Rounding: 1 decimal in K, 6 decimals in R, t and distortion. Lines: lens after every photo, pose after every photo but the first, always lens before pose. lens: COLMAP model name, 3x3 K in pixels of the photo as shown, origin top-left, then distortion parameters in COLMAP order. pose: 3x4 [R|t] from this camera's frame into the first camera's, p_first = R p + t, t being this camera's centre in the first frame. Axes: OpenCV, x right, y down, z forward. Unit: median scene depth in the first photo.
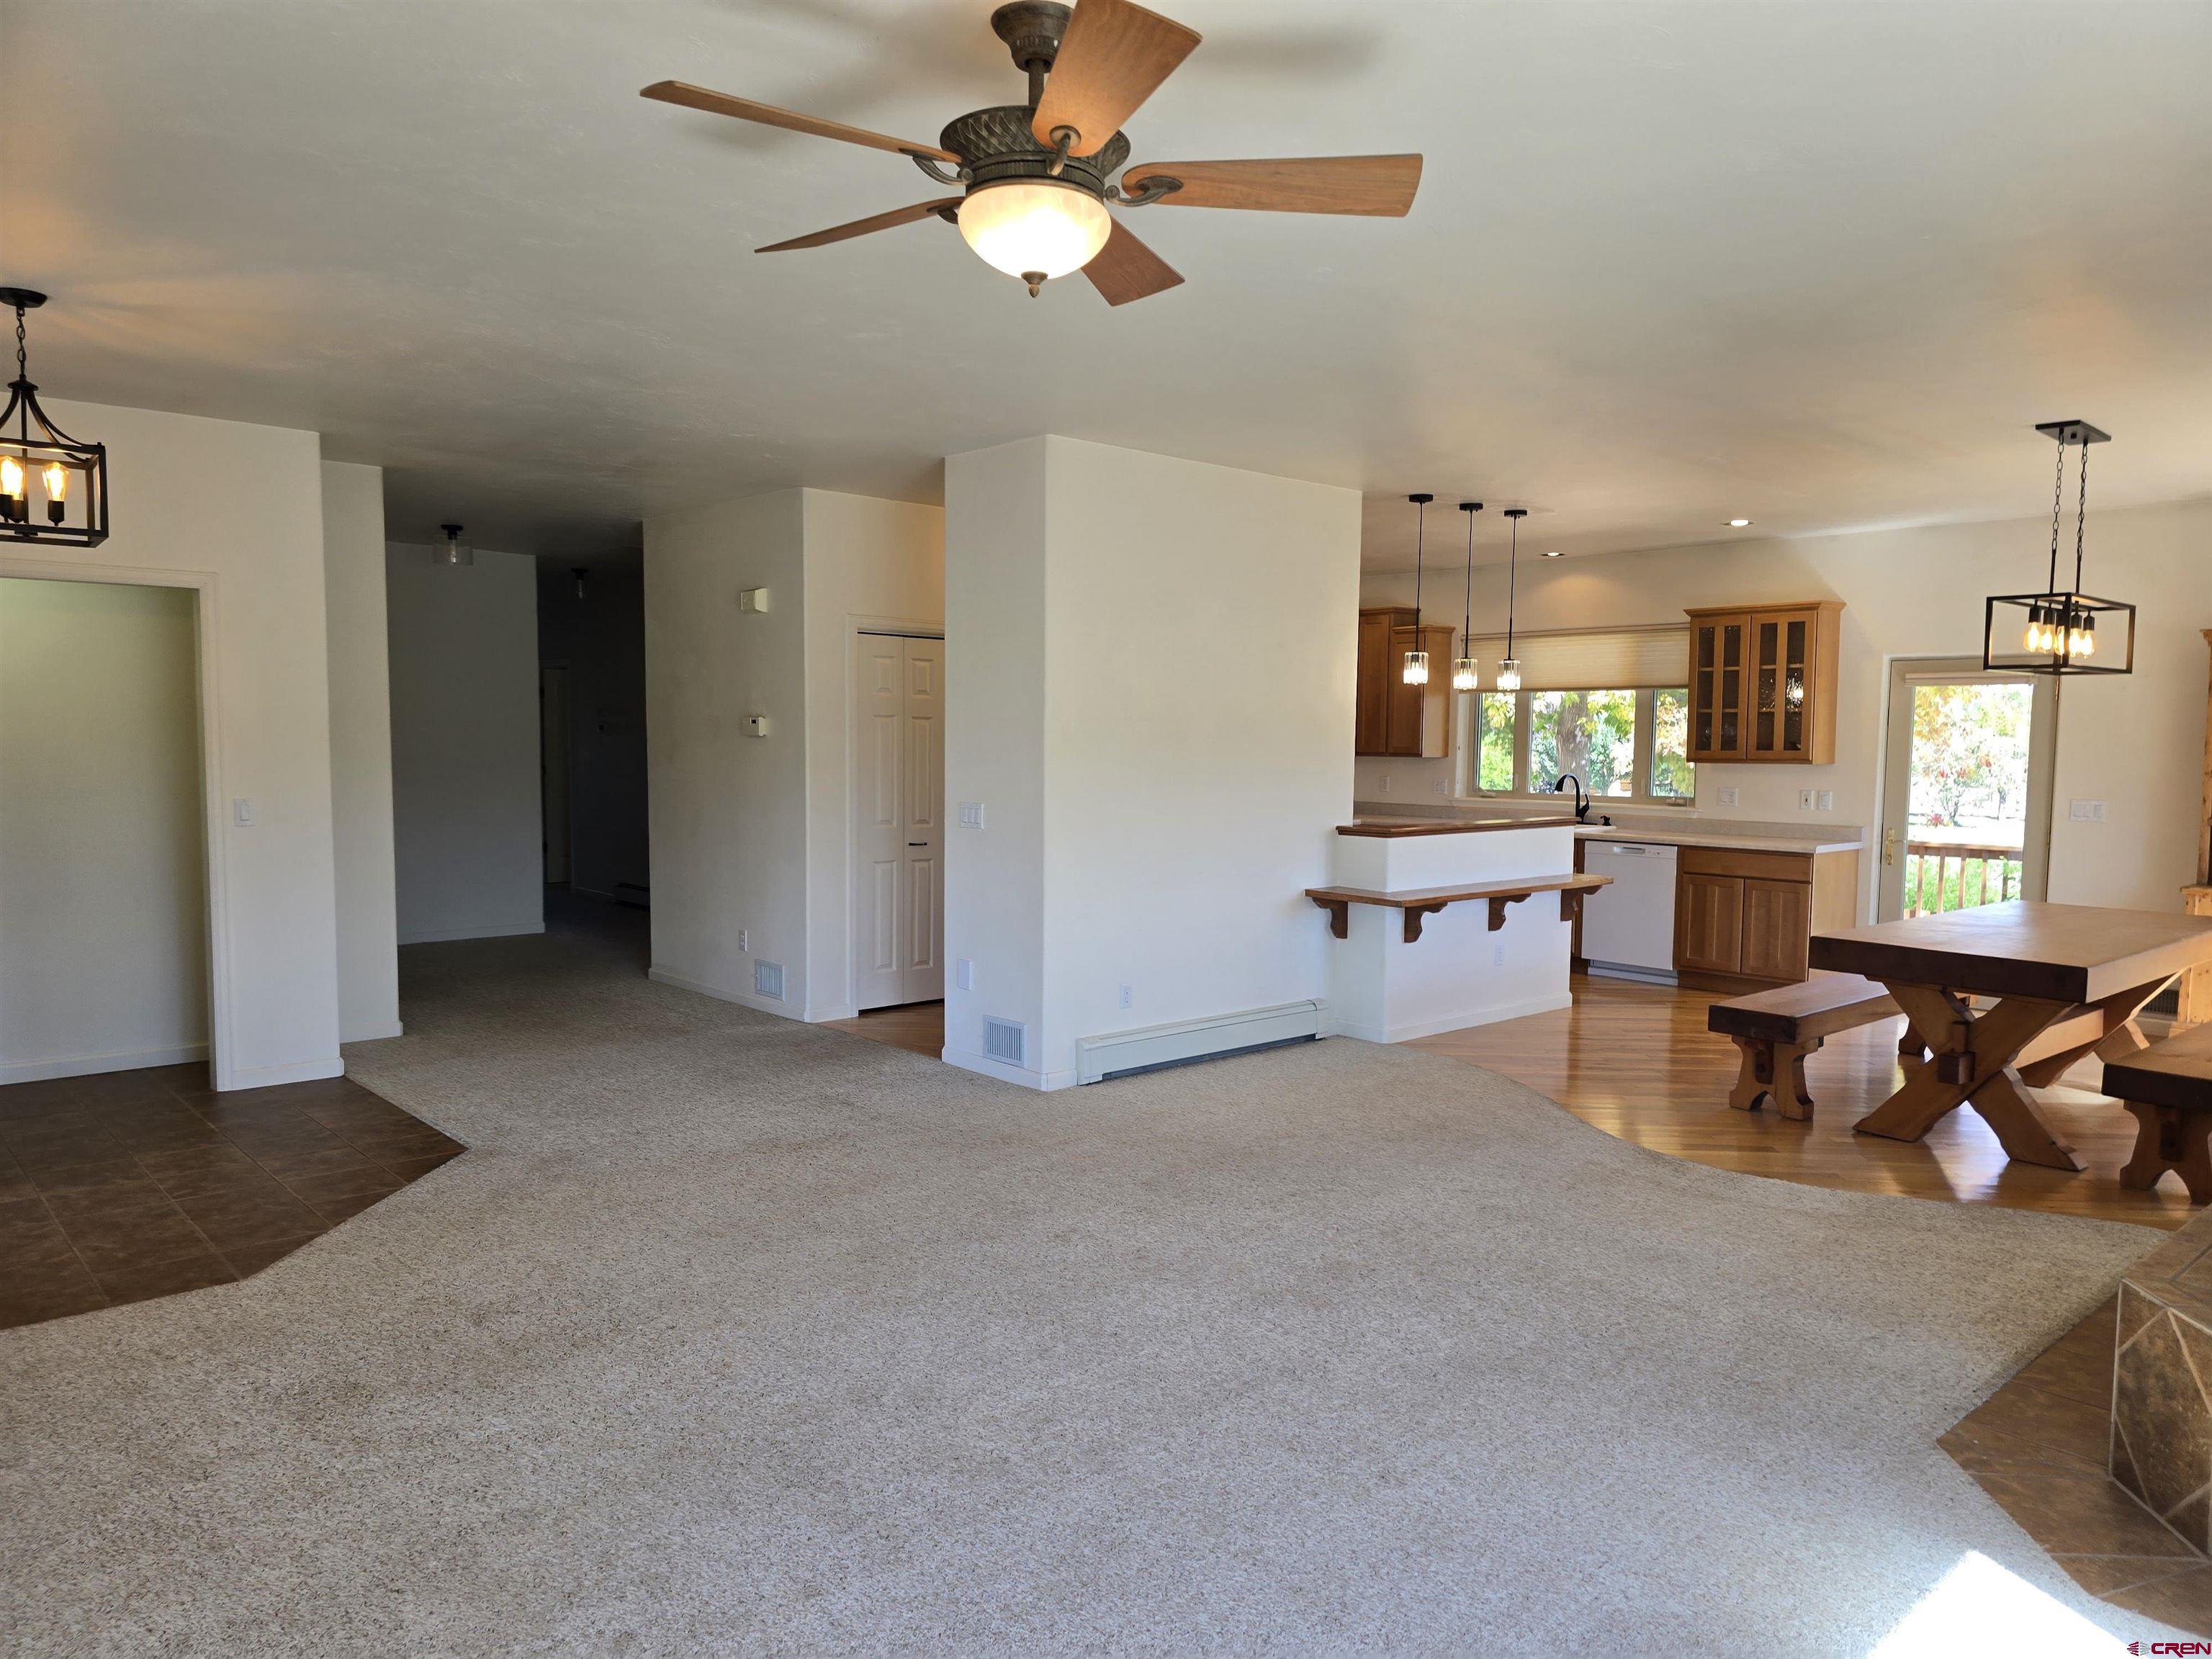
lens RADIAL K [[1505.0, 0, 1094.6], [0, 1505.0, 829.0], [0, 0, 1]] dist [0.117968, -0.139393]
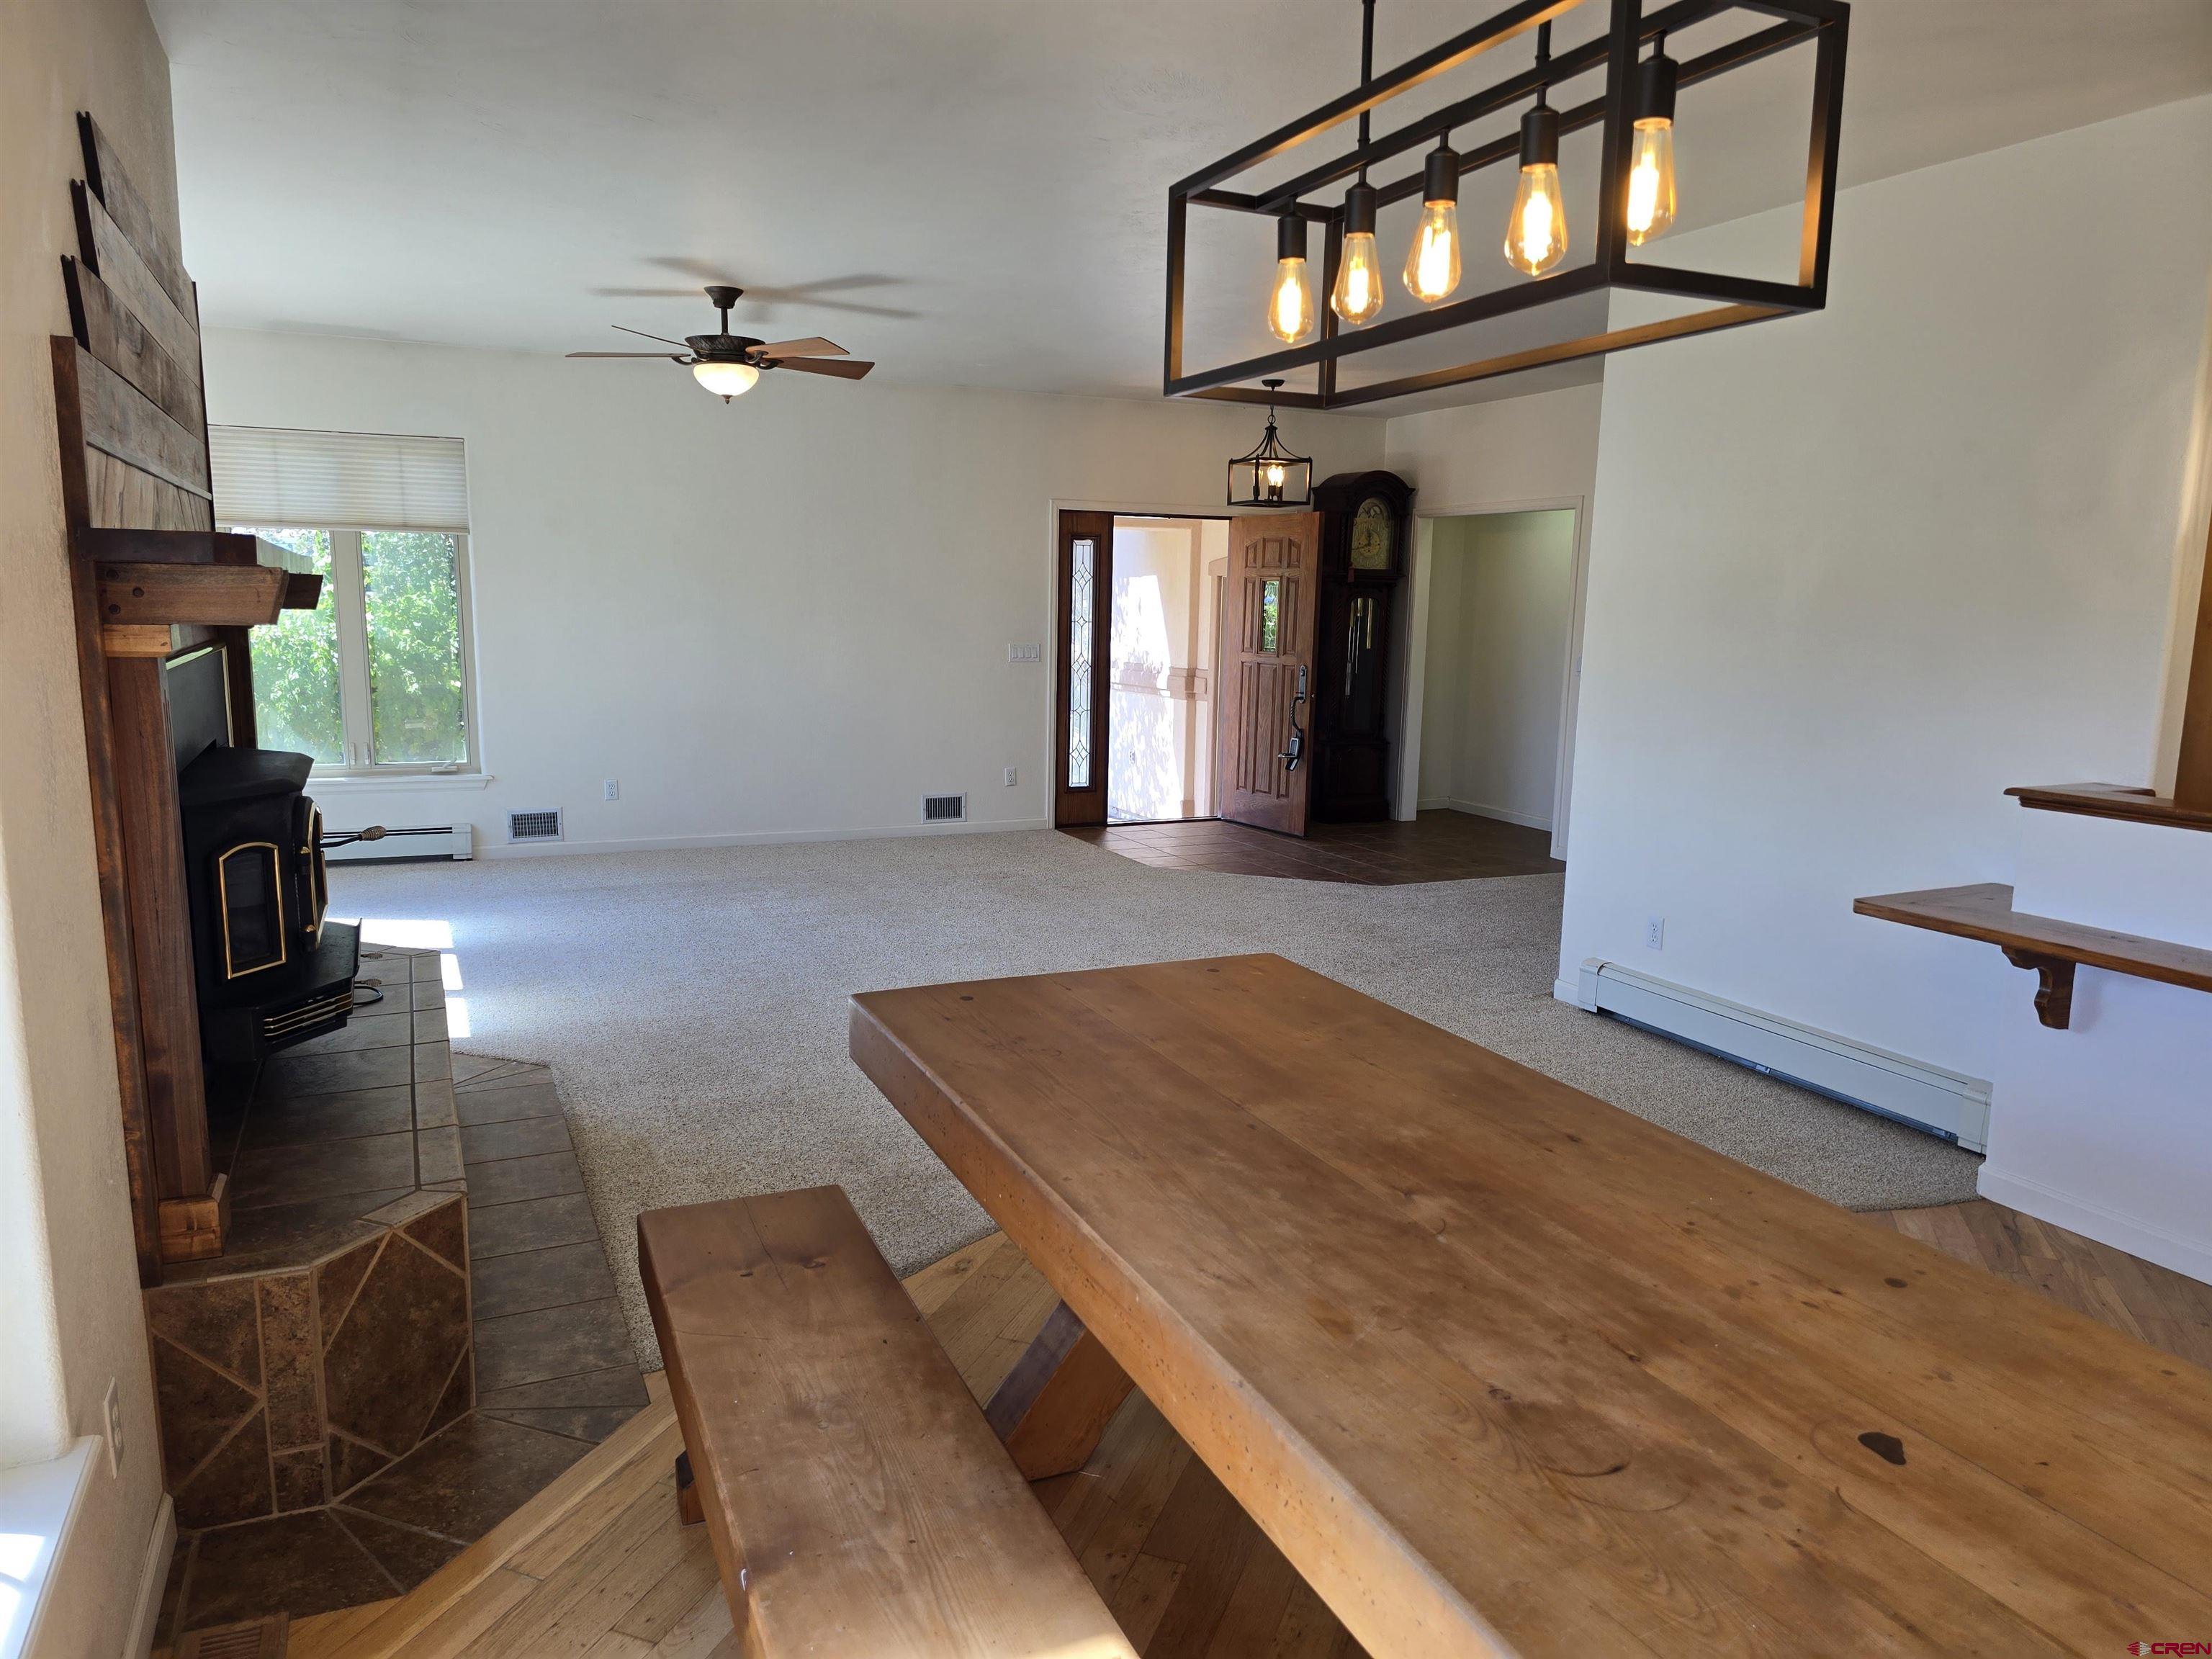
lens RADIAL K [[1505.0, 0, 1094.6], [0, 1505.0, 829.0], [0, 0, 1]] dist [0.117968, -0.139393]
pose [[-0.306450, 0.125431, -0.943586, 0.910768], [-0.083917, 0.983861, 0.158038, -0.047595], [0.948180, 0.127613, -0.290979, 0.998283]]
